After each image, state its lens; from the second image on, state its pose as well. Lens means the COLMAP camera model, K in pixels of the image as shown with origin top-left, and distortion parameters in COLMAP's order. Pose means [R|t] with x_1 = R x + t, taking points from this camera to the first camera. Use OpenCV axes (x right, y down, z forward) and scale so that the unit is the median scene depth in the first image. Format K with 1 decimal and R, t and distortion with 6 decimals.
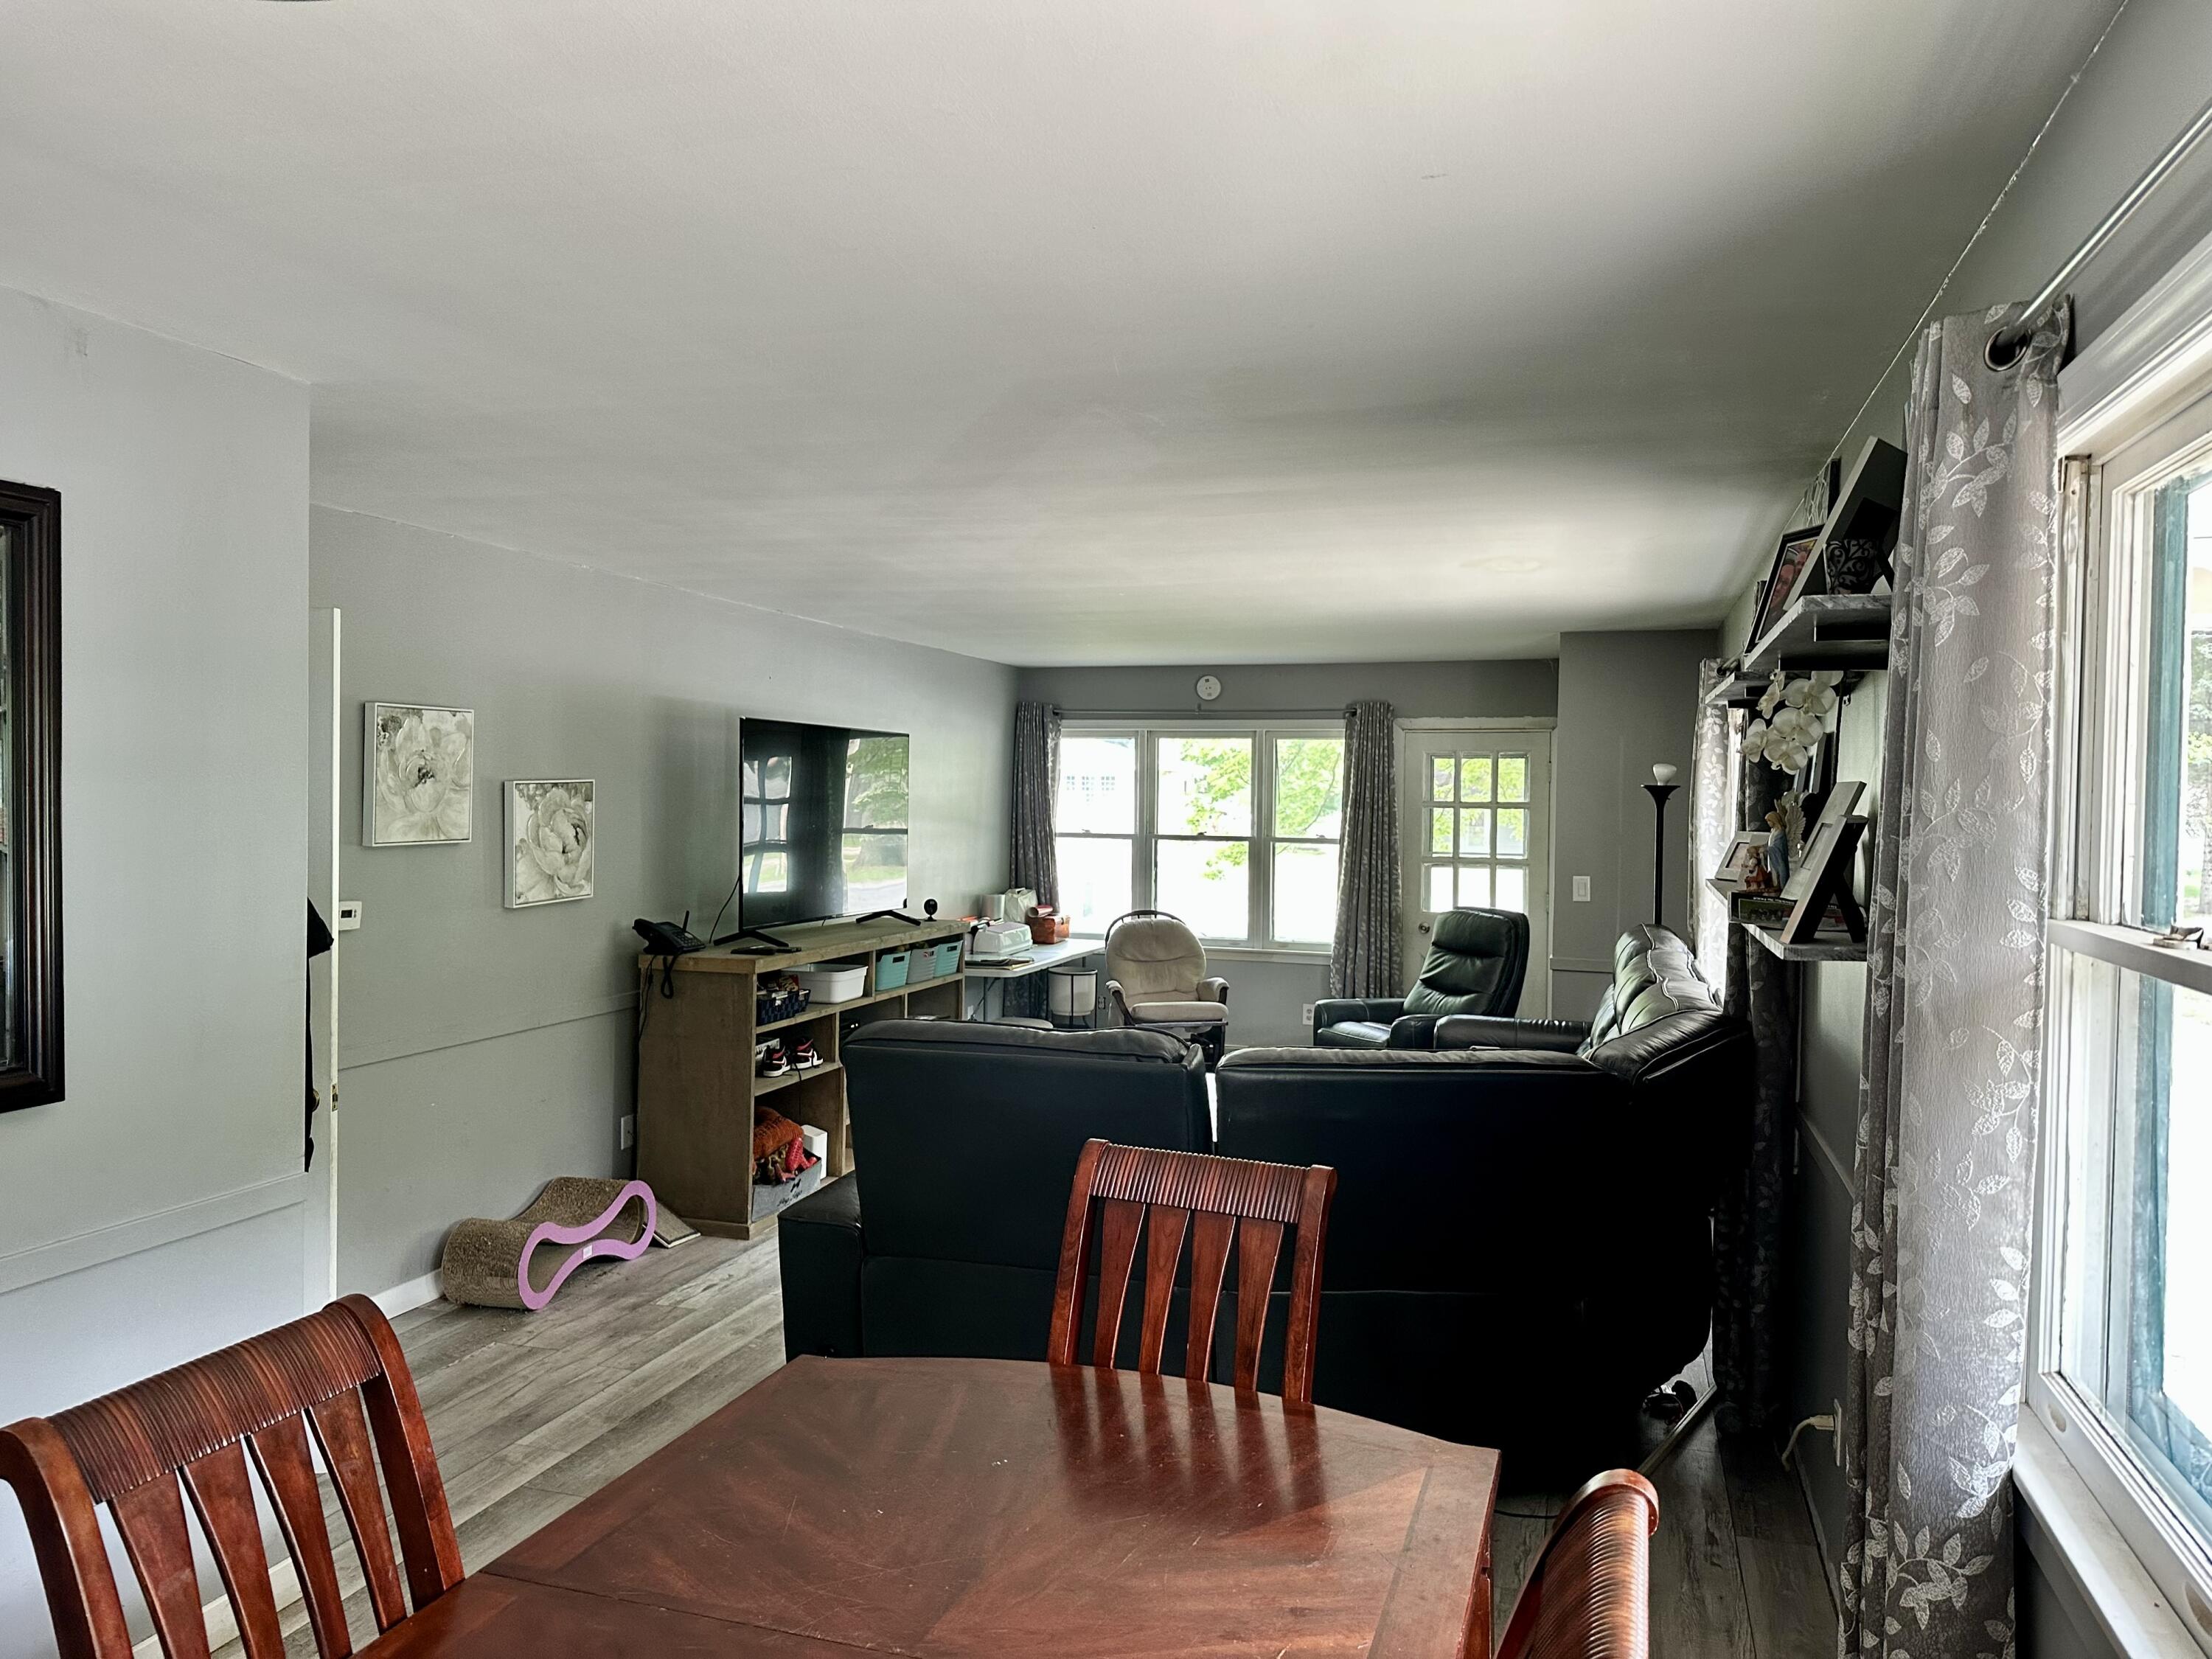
lens RADIAL K [[1559.3, 0, 1105.4], [0, 1559.3, 838.5], [0, 0, 1]] dist [0.086961, -0.053252]
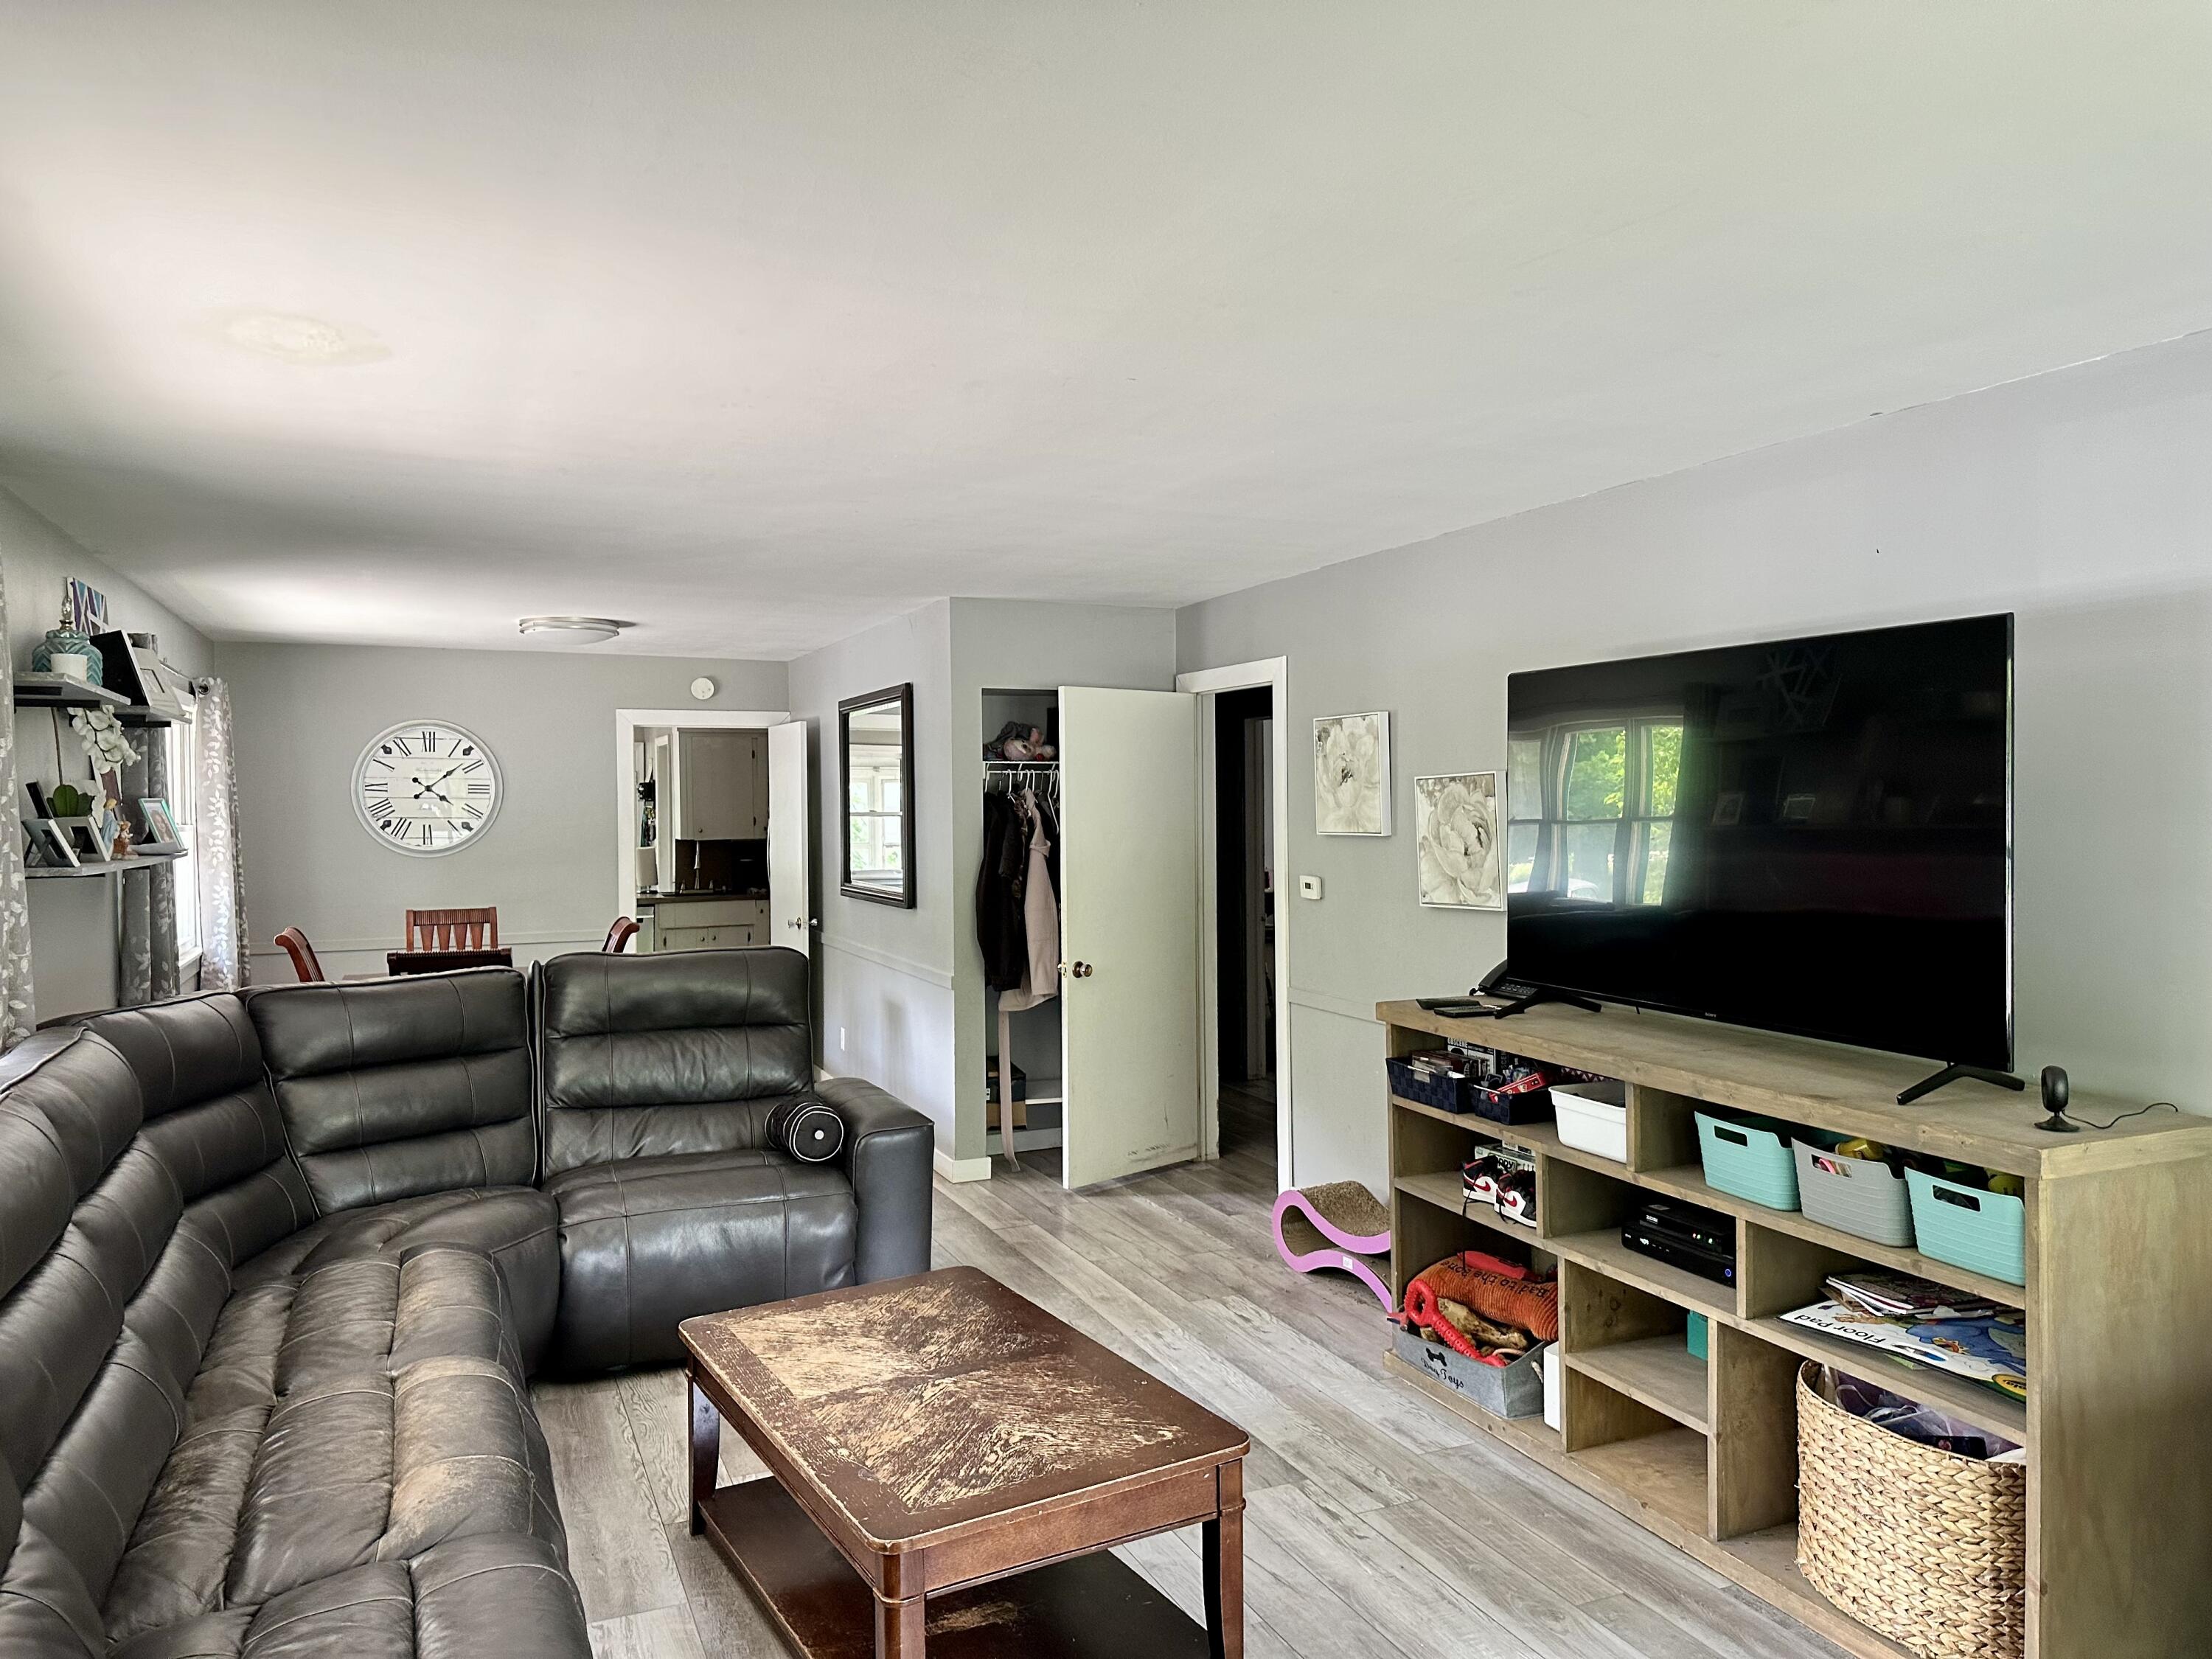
lens RADIAL K [[1559.3, 0, 1116.0], [0, 1559.3, 811.6], [0, 0, 1]] dist [0.086961, -0.053252]
pose [[-0.752365, 0.002705, -0.658741, 0.439532], [-0.016690, 0.999592, 0.023166, -0.036726], [0.658535, 0.028423, -0.752013, 1.728443]]
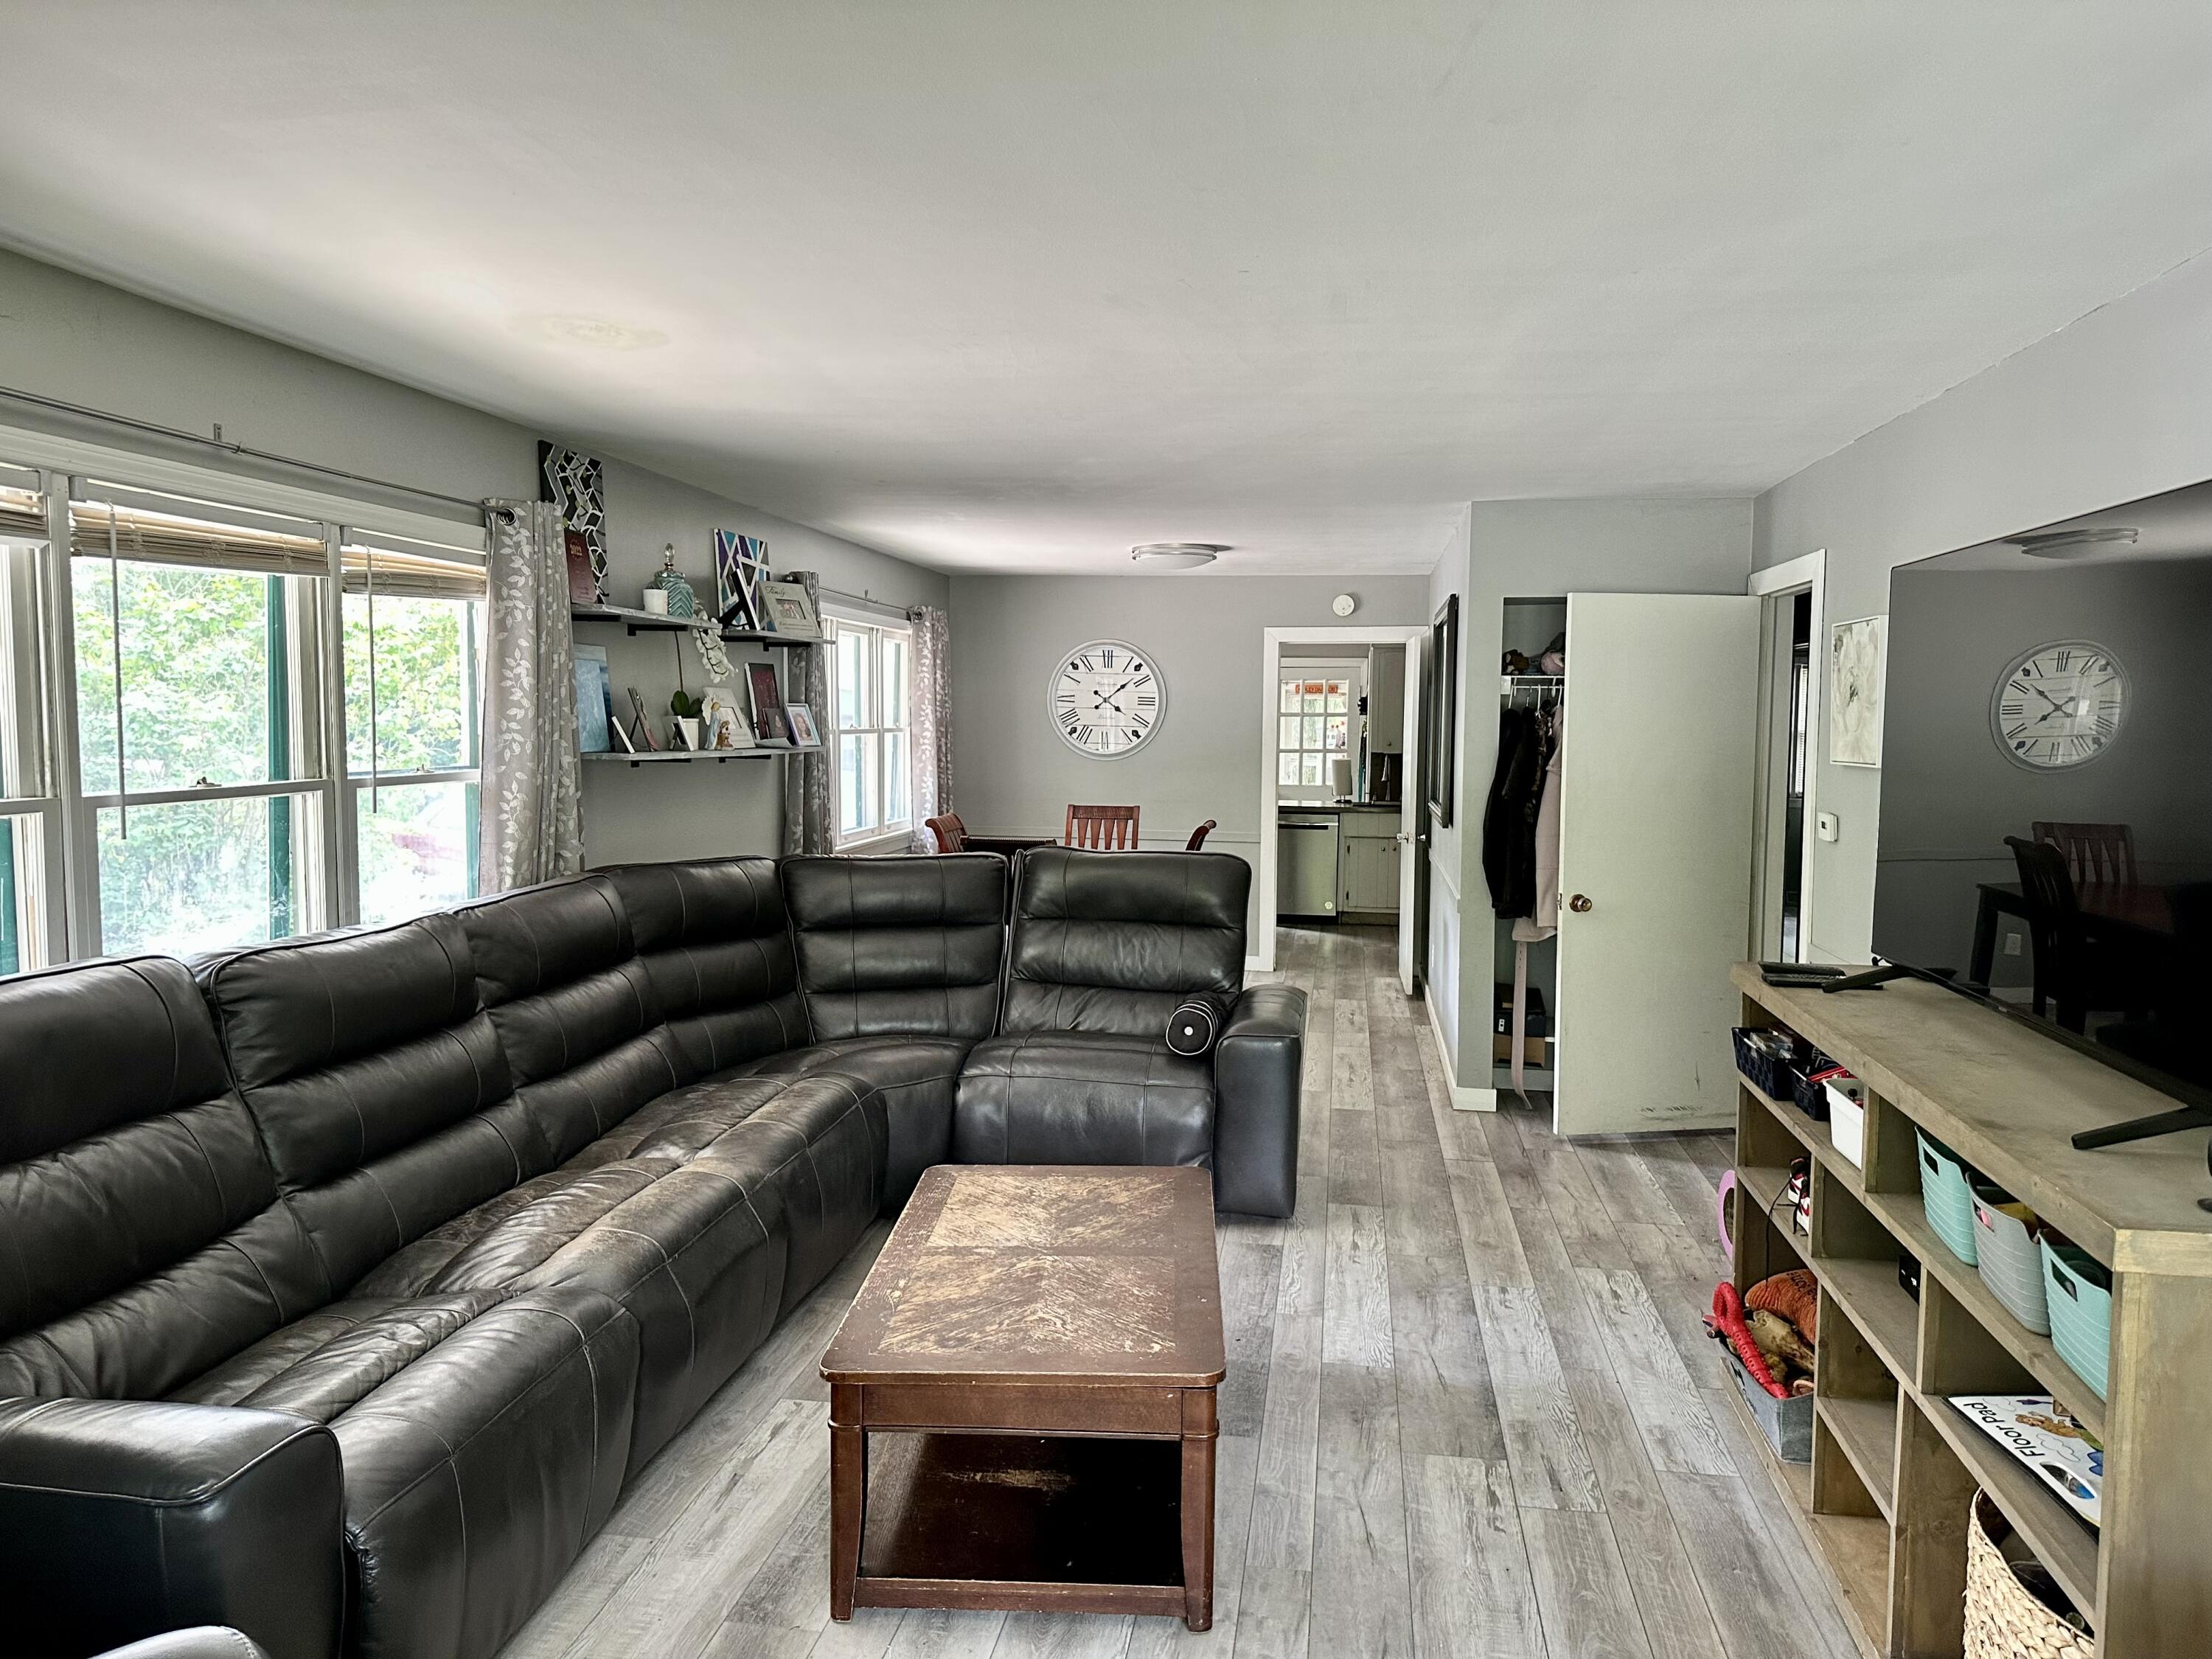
lens RADIAL K [[1559.3, 0, 1119.2], [0, 1559.3, 818.0], [0, 0, 1]] dist [0.086961, -0.053252]
pose [[-0.987222, -0.010748, -0.158988, 0.154250], [-0.025491, 0.995526, 0.090983, -0.040263], [0.157299, 0.093873, -0.983079, 1.857124]]
